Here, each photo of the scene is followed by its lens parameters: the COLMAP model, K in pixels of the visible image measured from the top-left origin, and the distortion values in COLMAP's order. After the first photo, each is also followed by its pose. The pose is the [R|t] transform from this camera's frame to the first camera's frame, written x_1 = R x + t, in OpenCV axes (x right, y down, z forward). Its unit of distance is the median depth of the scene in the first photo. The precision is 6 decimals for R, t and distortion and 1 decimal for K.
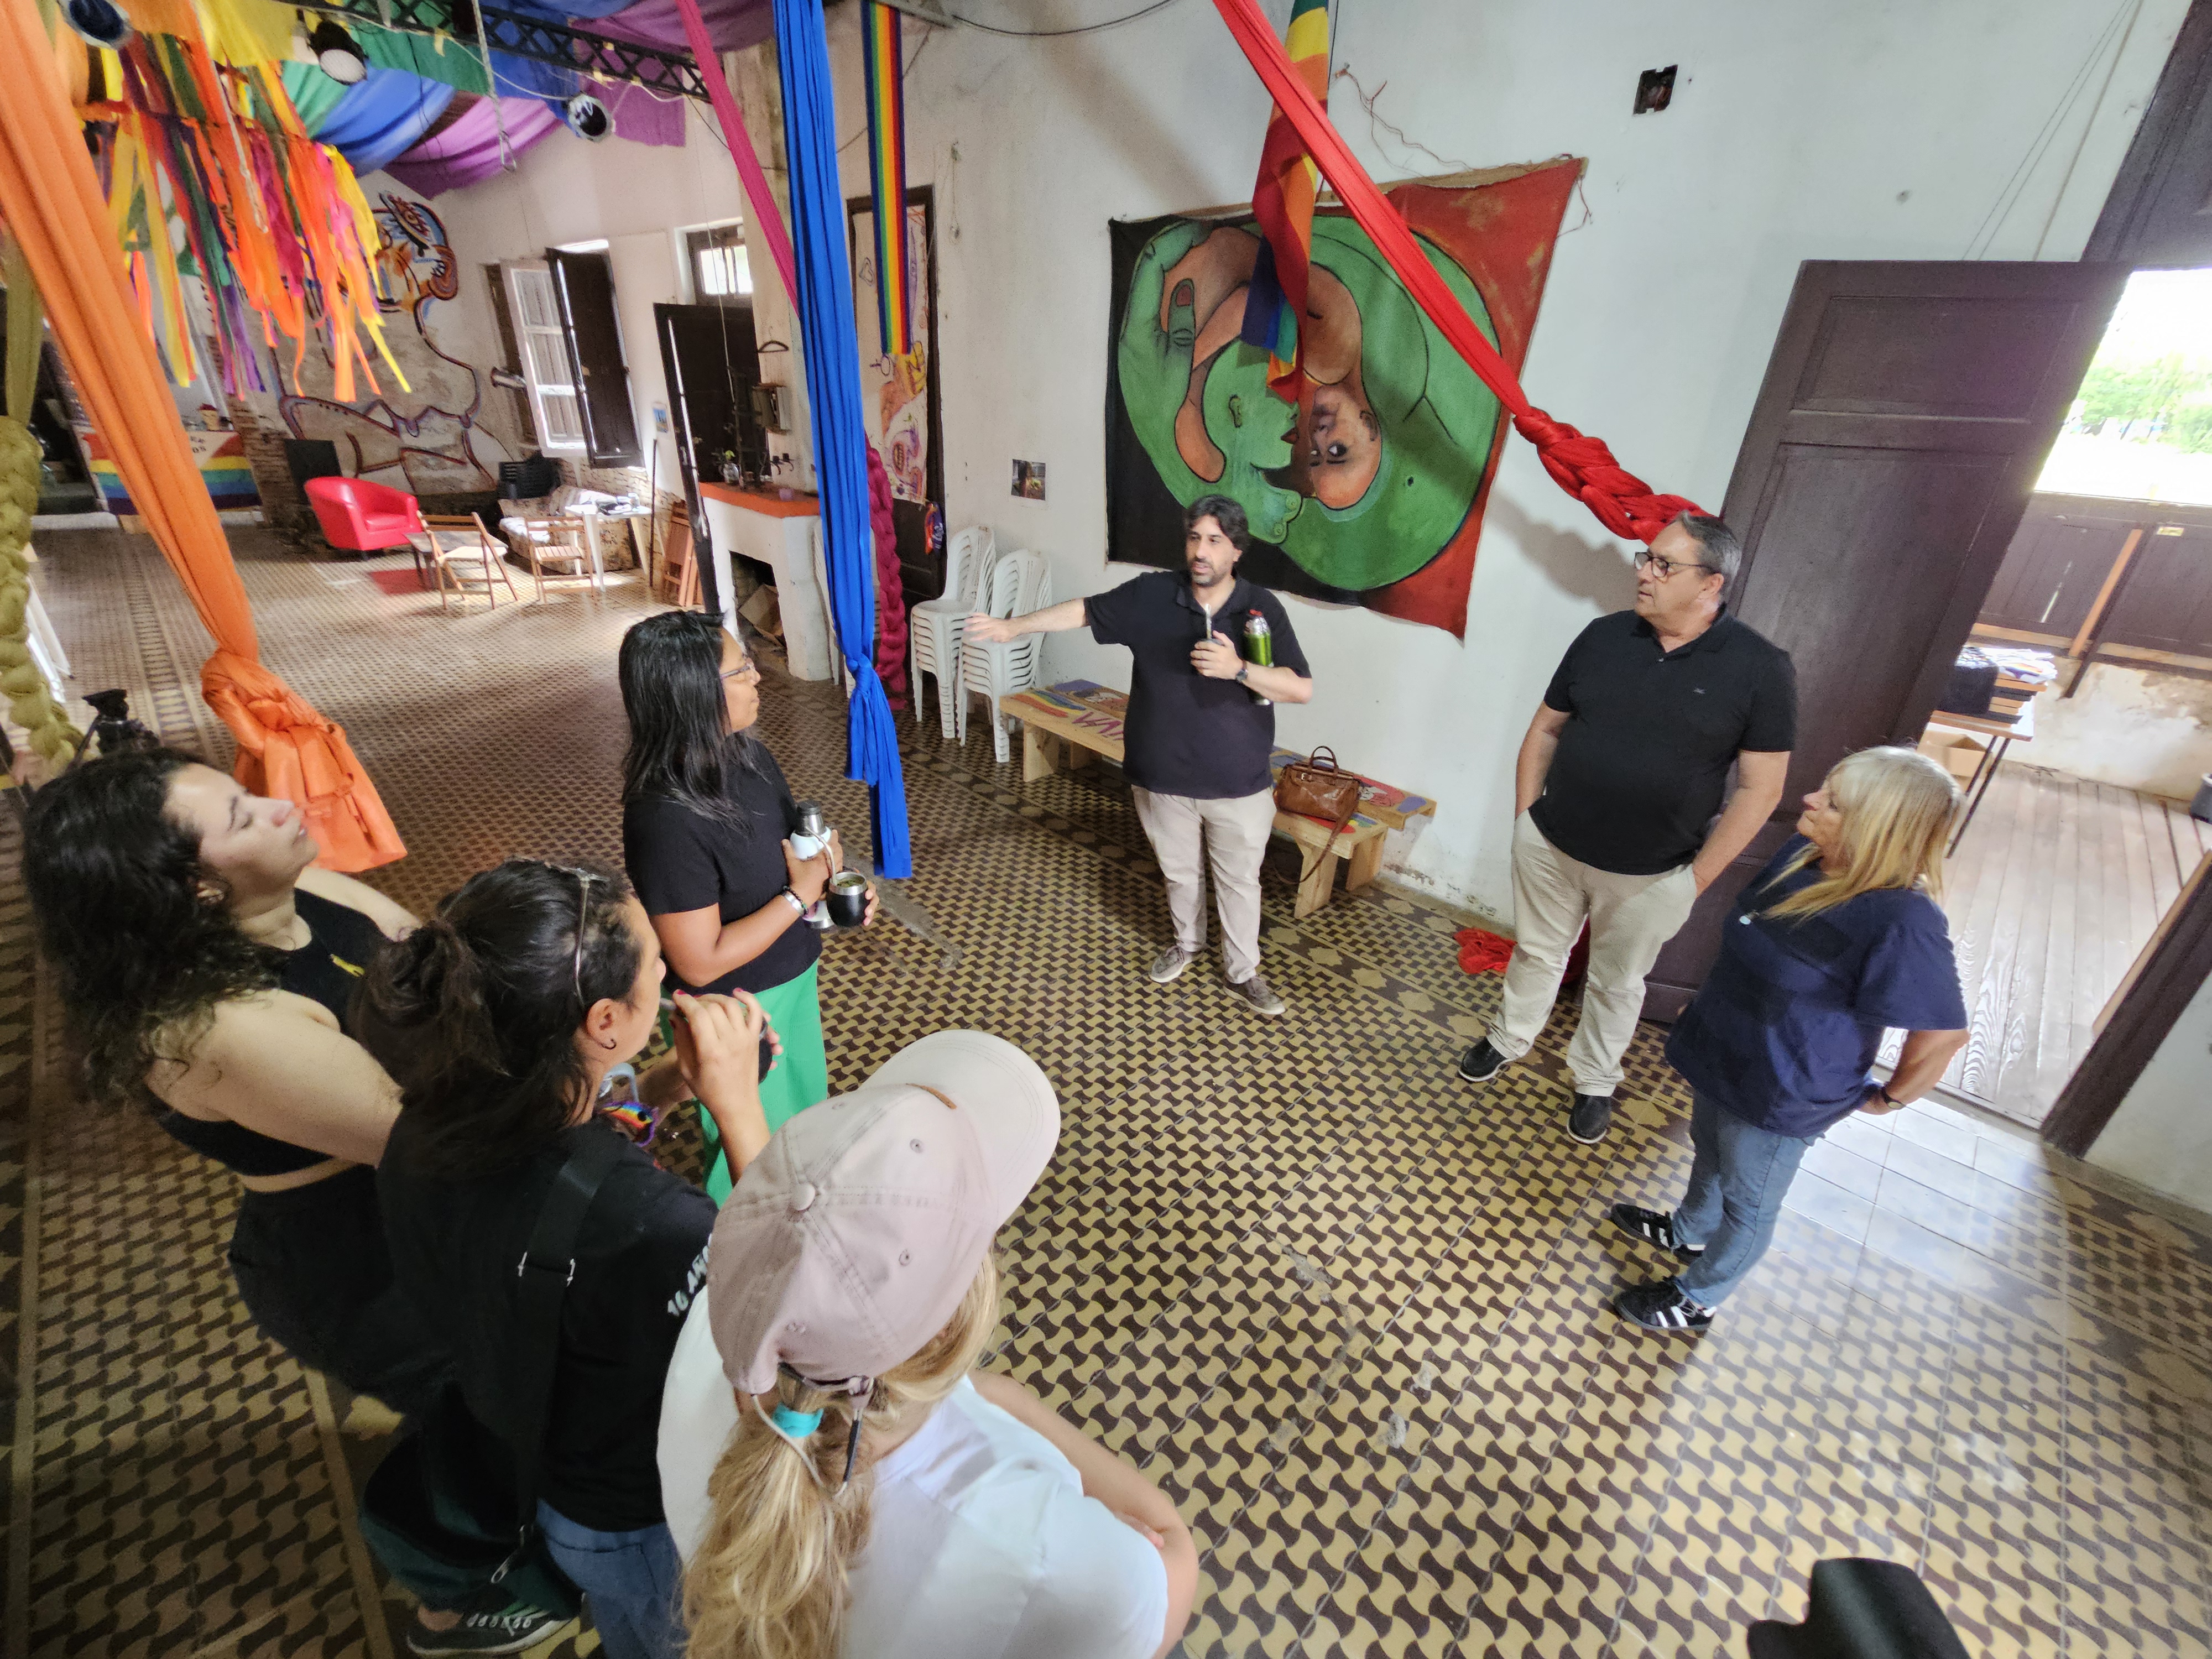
lens RADIAL K [[909.8, 0, 1122.4], [0, 909.8, 837.1], [0, 0, 1]] dist [0.002634, -0.002061]
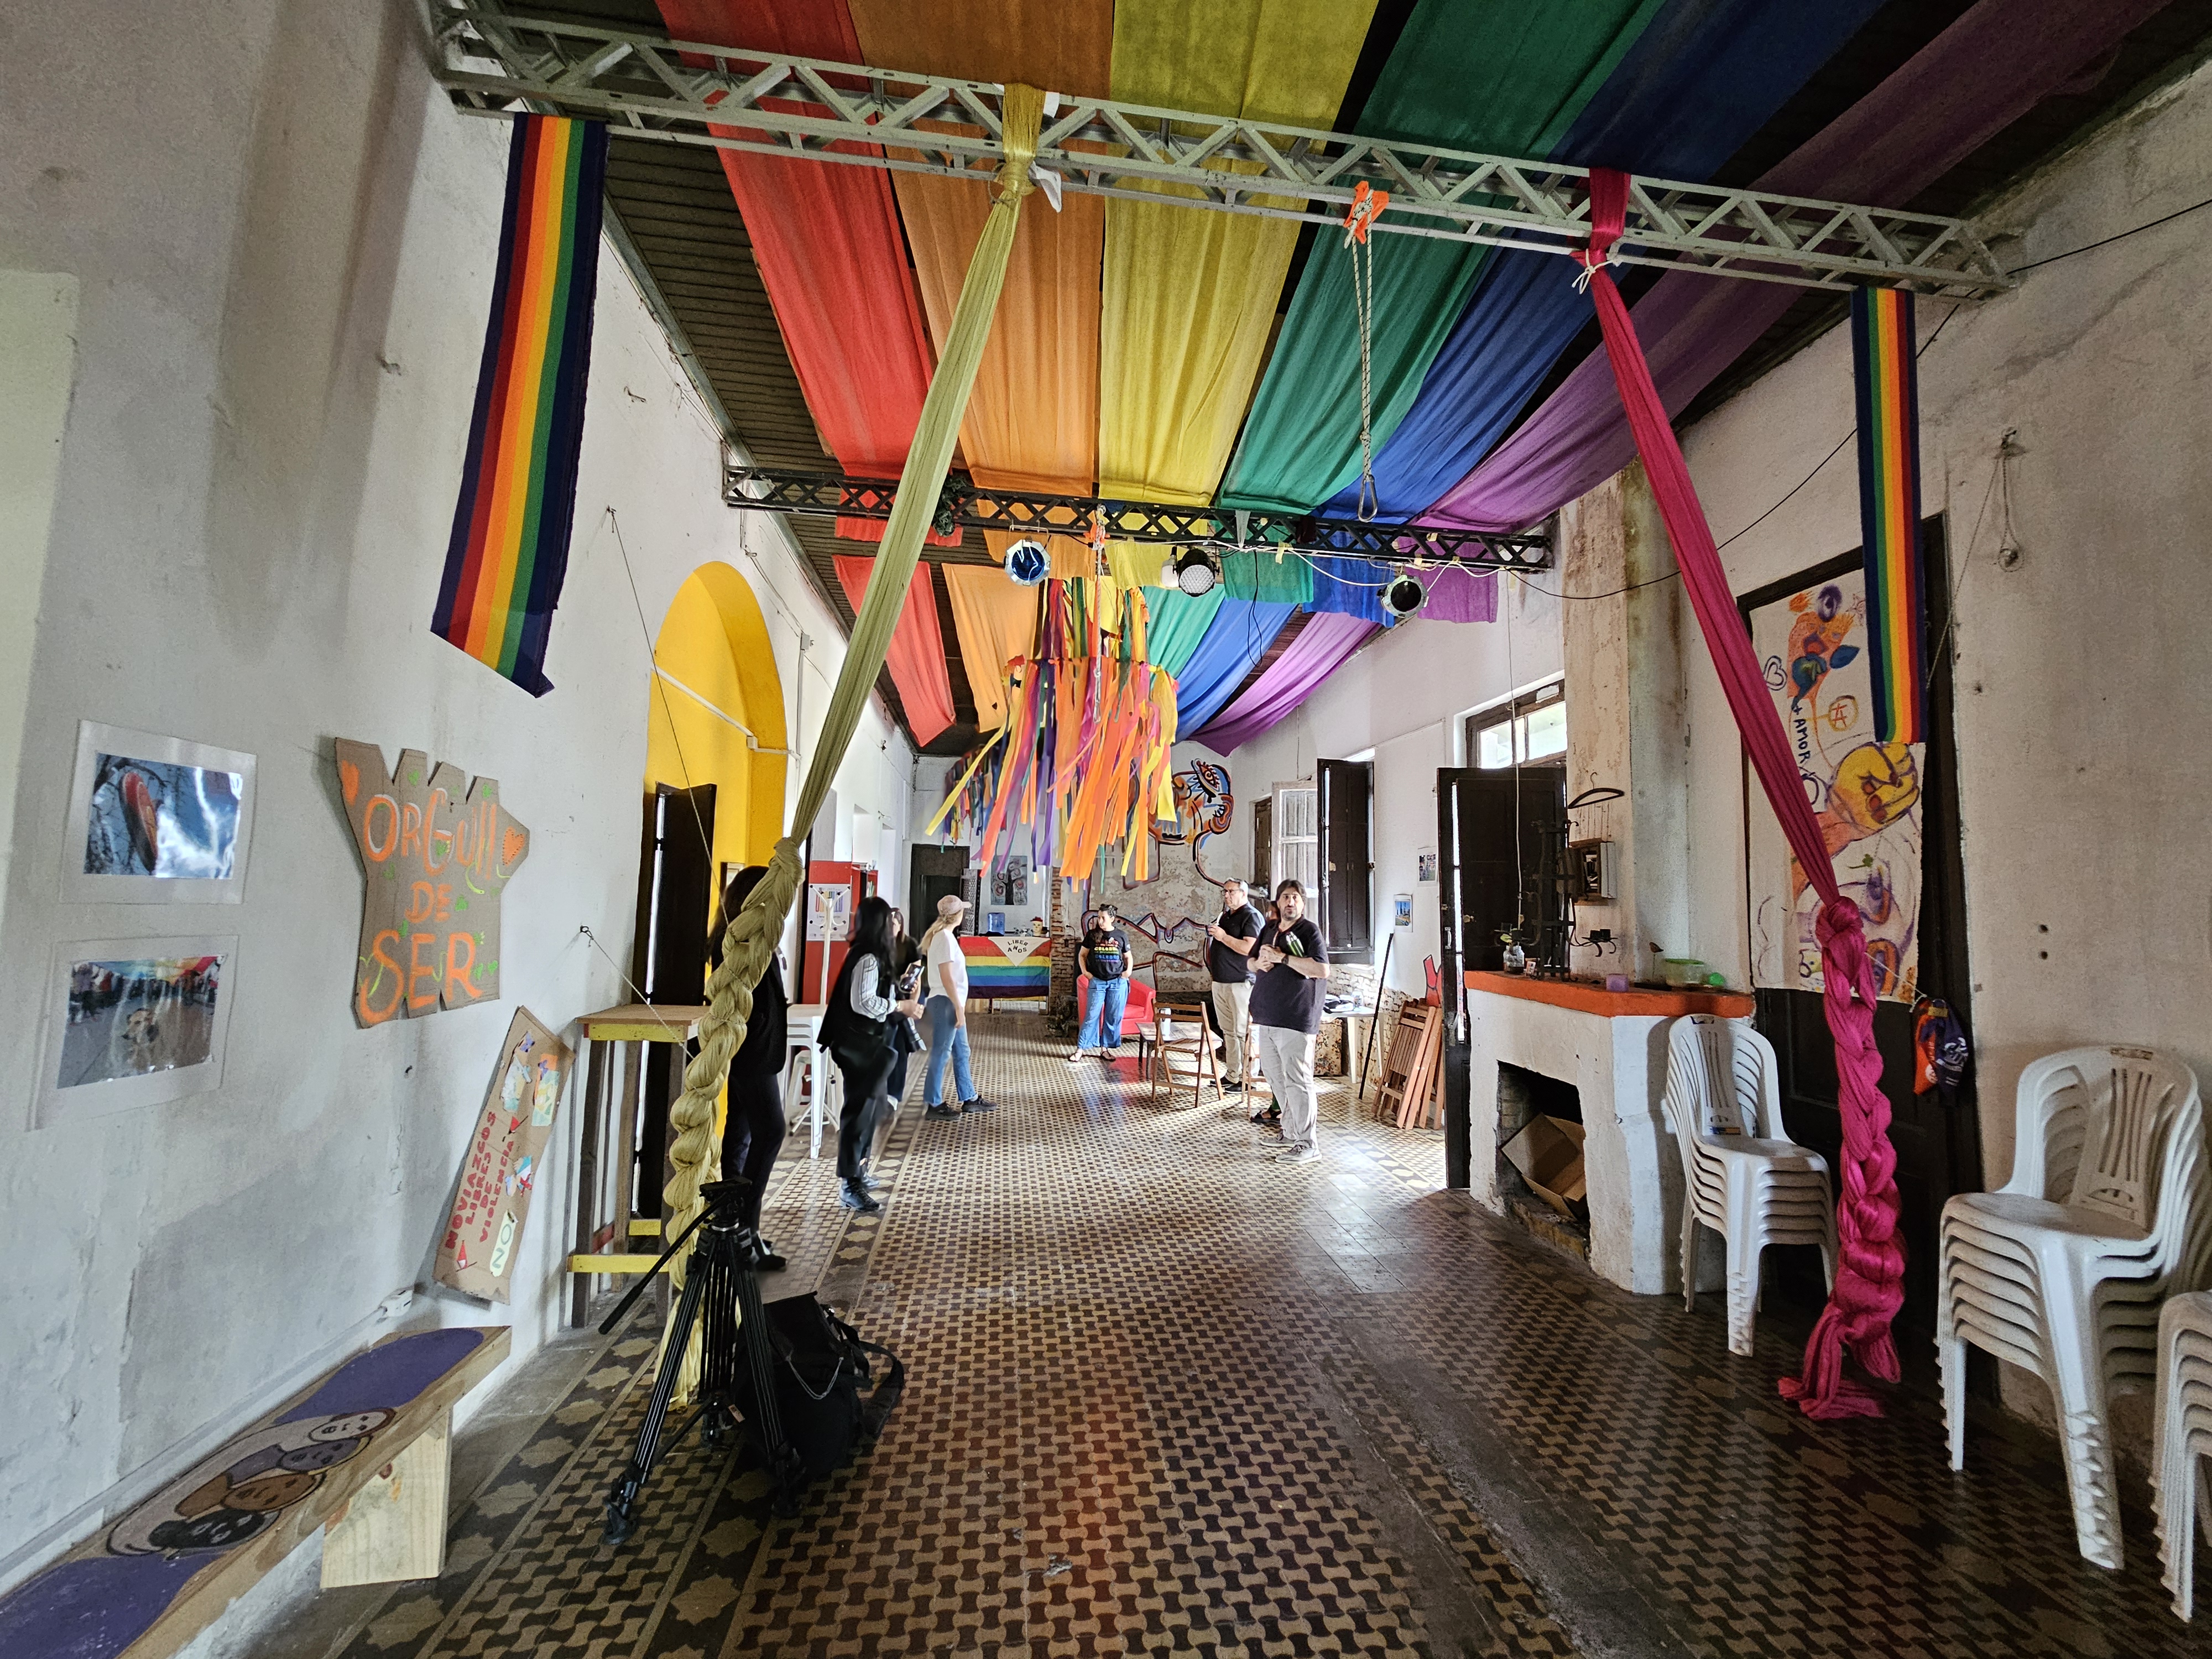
lens RADIAL K [[909.8, 0, 1112.8], [0, 909.8, 825.4], [0, 0, 1]] dist [0.002634, -0.002061]
pose [[0.778670, -0.086810, -0.621400, -0.215386], [-0.262629, 0.854352, -0.448451, -0.078844], [0.569824, 0.512393, 0.642459, 0.293008]]
